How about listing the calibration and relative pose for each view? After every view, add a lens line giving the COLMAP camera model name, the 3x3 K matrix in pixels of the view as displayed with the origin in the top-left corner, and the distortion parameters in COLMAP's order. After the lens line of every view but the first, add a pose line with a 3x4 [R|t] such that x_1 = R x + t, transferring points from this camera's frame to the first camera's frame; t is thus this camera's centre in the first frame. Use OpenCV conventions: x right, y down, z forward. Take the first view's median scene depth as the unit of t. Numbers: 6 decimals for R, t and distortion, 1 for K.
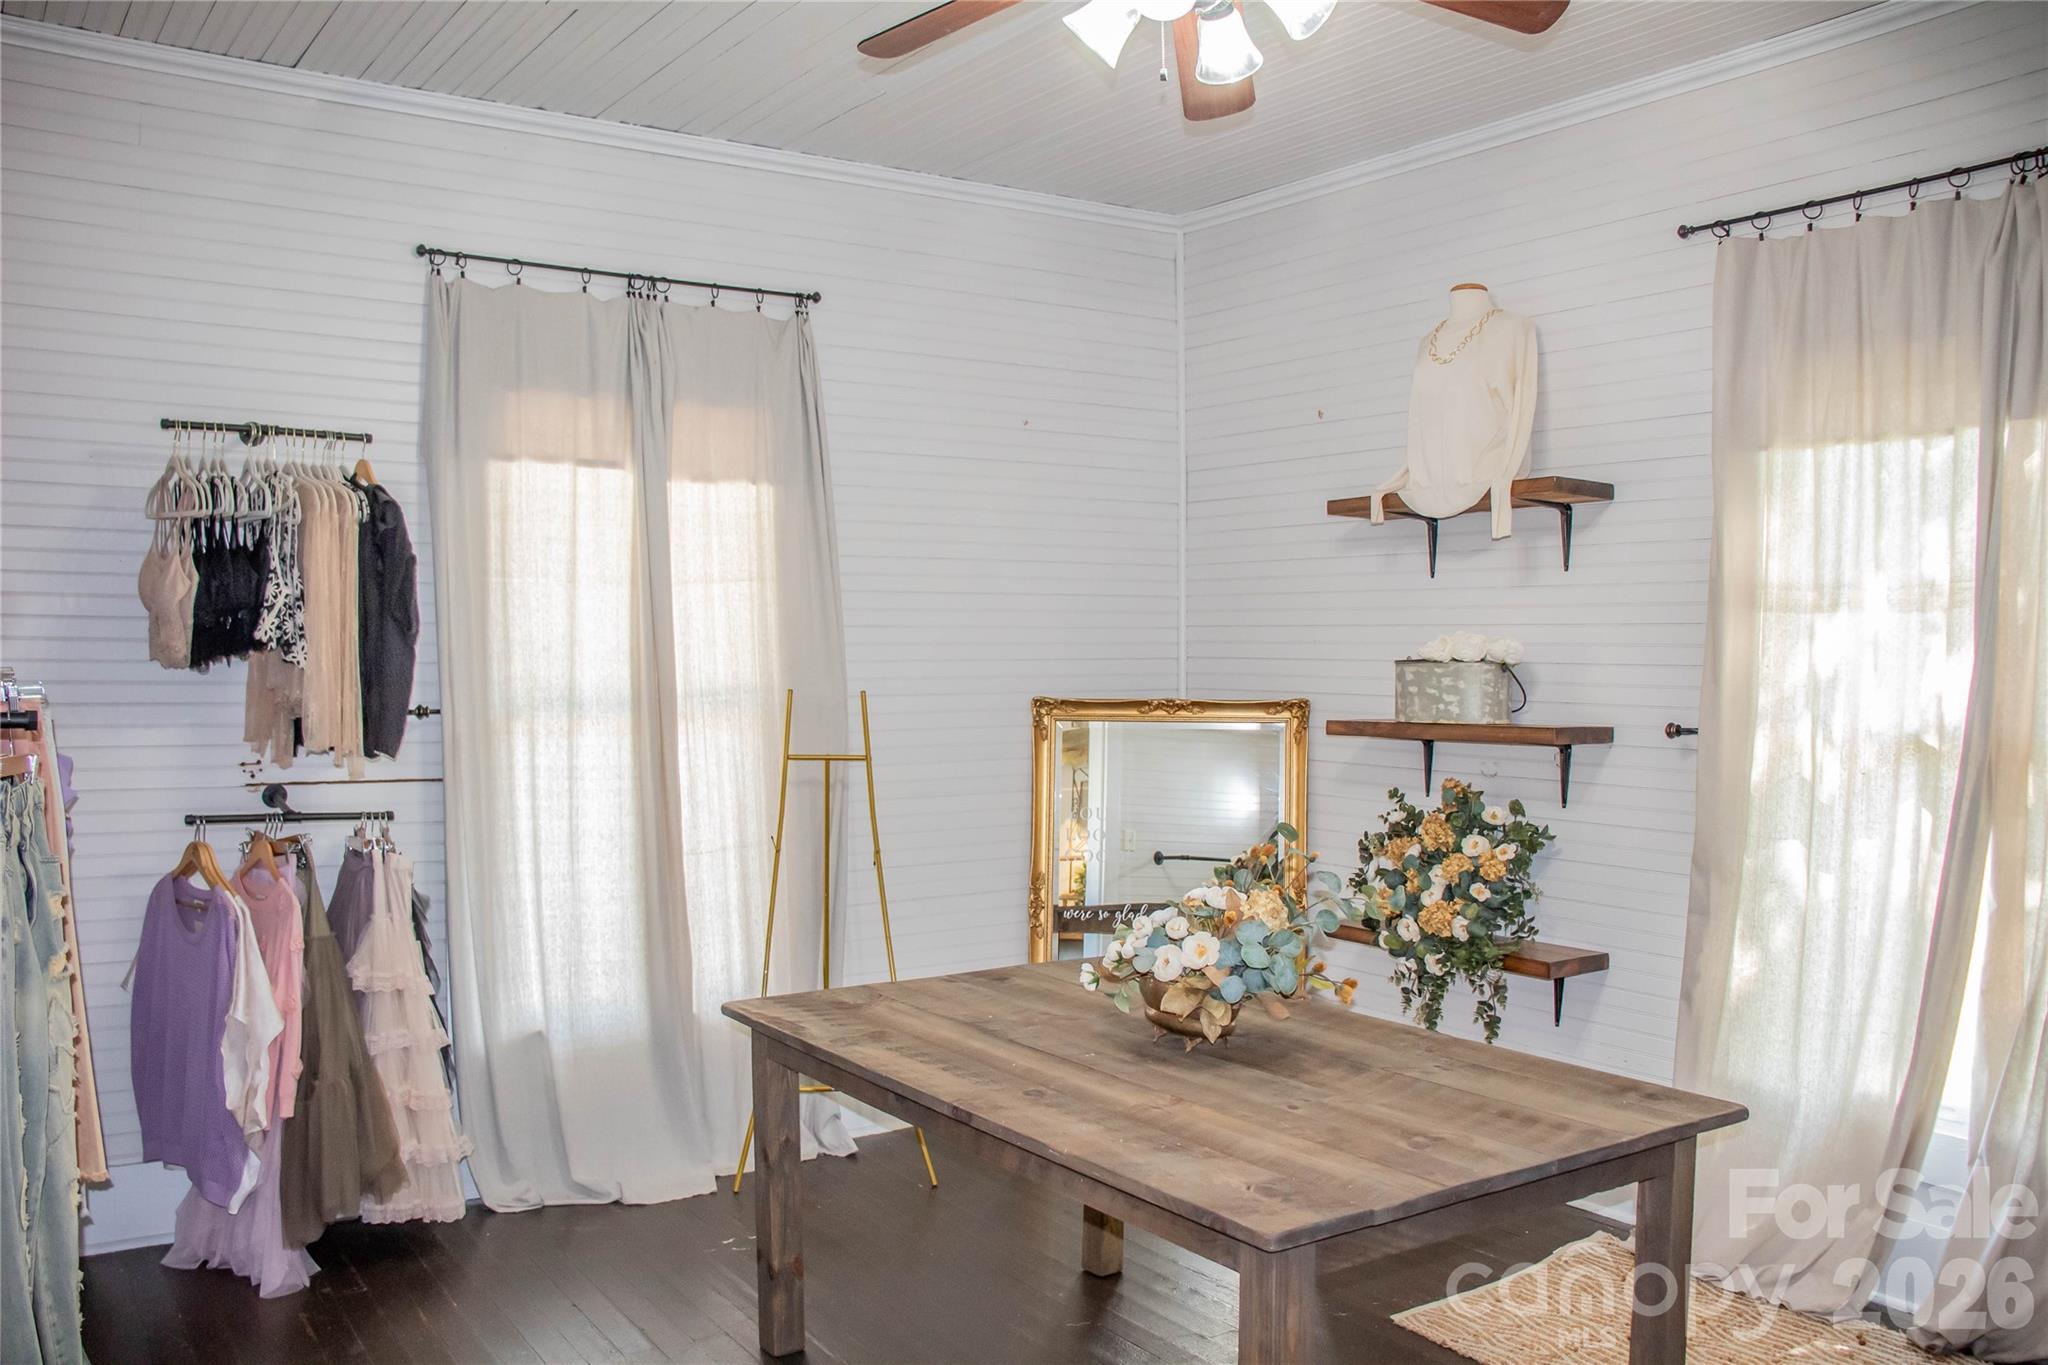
lens RADIAL K [[1622.4, 0, 1024.0], [0, 1622.4, 682.5], [0, 0, 1]] dist [-0.167953, 0.147882]
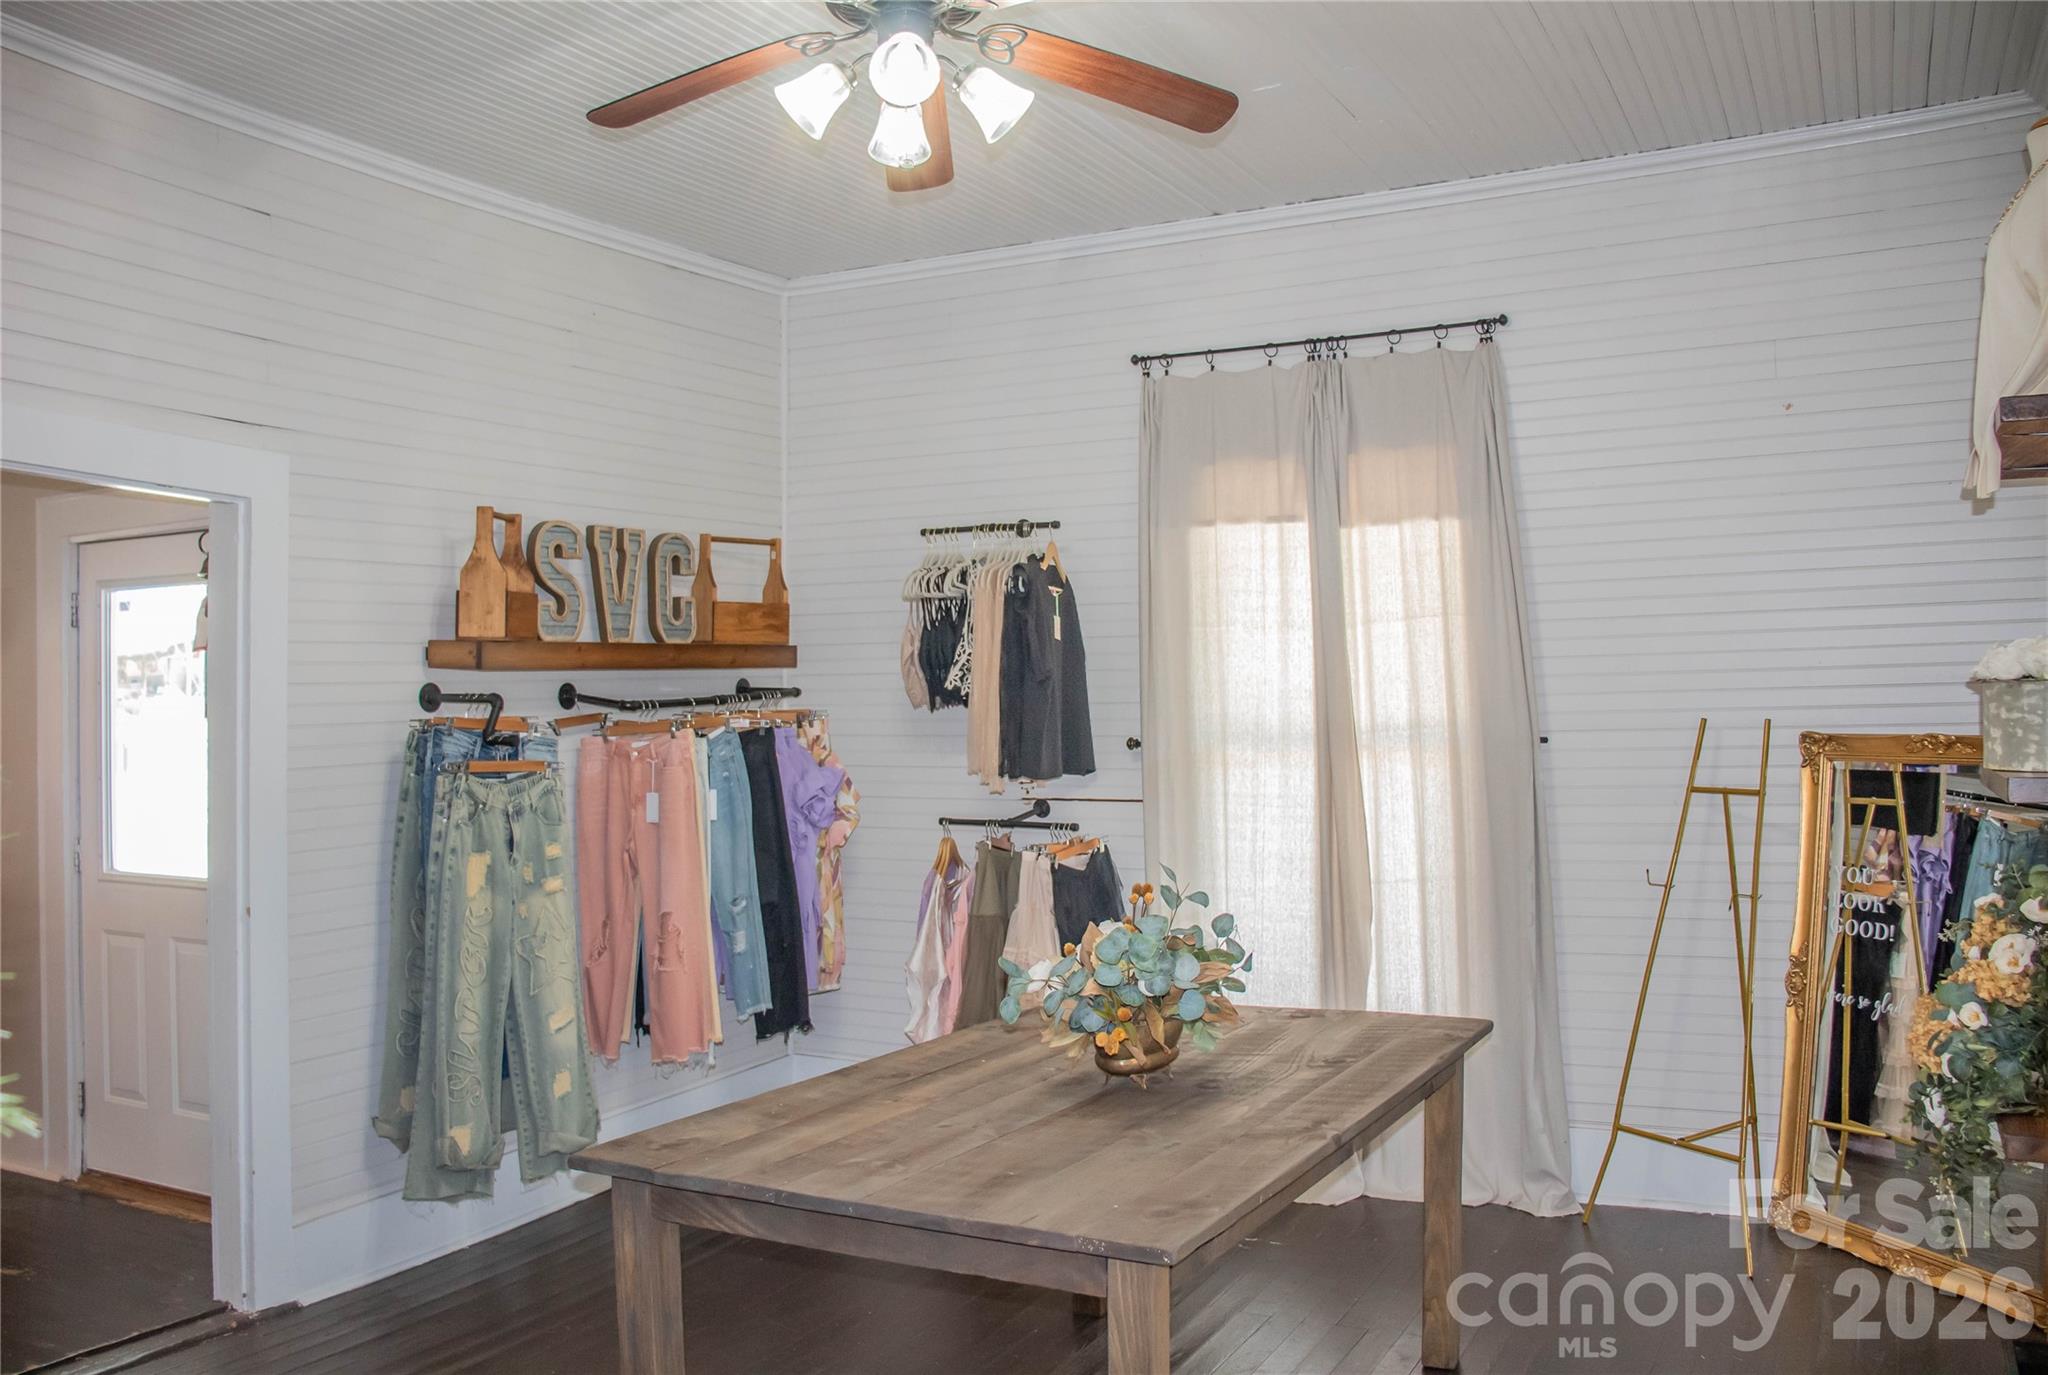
lens RADIAL K [[1617.7, 0, 1024.0], [0, 1617.7, 687.5], [0, 0, 1]] dist [-0.118448, -0.000700]
pose [[0.510310, -0.025322, -0.859618, 0.617438], [0.002003, 0.999599, -0.028256, 0.009982], [0.859988, 0.012698, 0.510156, 0.299264]]
